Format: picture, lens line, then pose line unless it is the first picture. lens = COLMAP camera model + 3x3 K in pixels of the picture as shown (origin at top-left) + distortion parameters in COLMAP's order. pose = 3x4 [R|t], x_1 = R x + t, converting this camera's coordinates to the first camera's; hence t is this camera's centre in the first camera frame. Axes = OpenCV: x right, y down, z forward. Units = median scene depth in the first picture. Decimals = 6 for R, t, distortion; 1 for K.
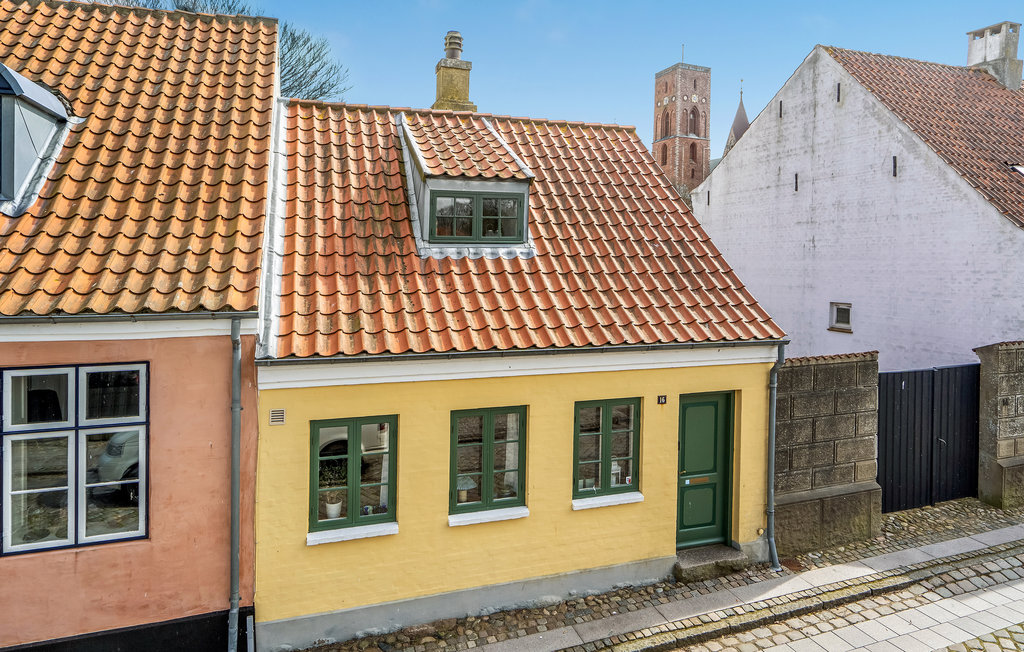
lens RADIAL K [[541.9, 0, 512.2], [0, 541.9, 319.8], [0, 0, 1]] dist [0.010297, -0.000040]
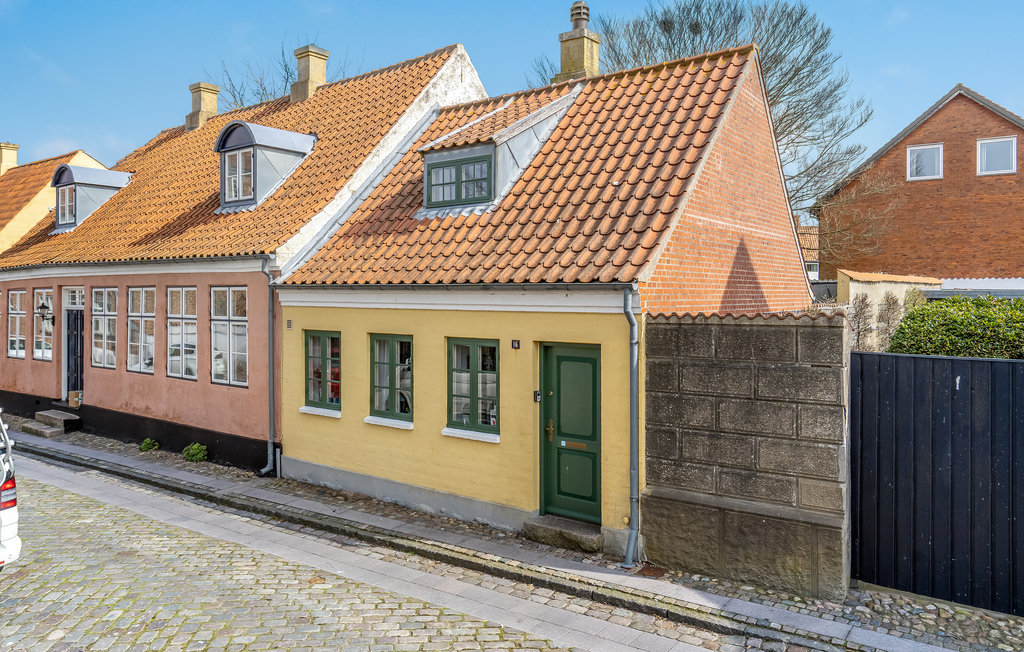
lens RADIAL K [[760.4, 0, 511.6], [0, 760.4, 324.3], [0, 0, 1]] dist [0.002569, 0.000539]
pose [[0.592208, 0.048080, -0.804349, 1.322745], [-0.044132, 0.998655, 0.027203, 0.072323], [0.804576, 0.019388, 0.593534, 0.178529]]
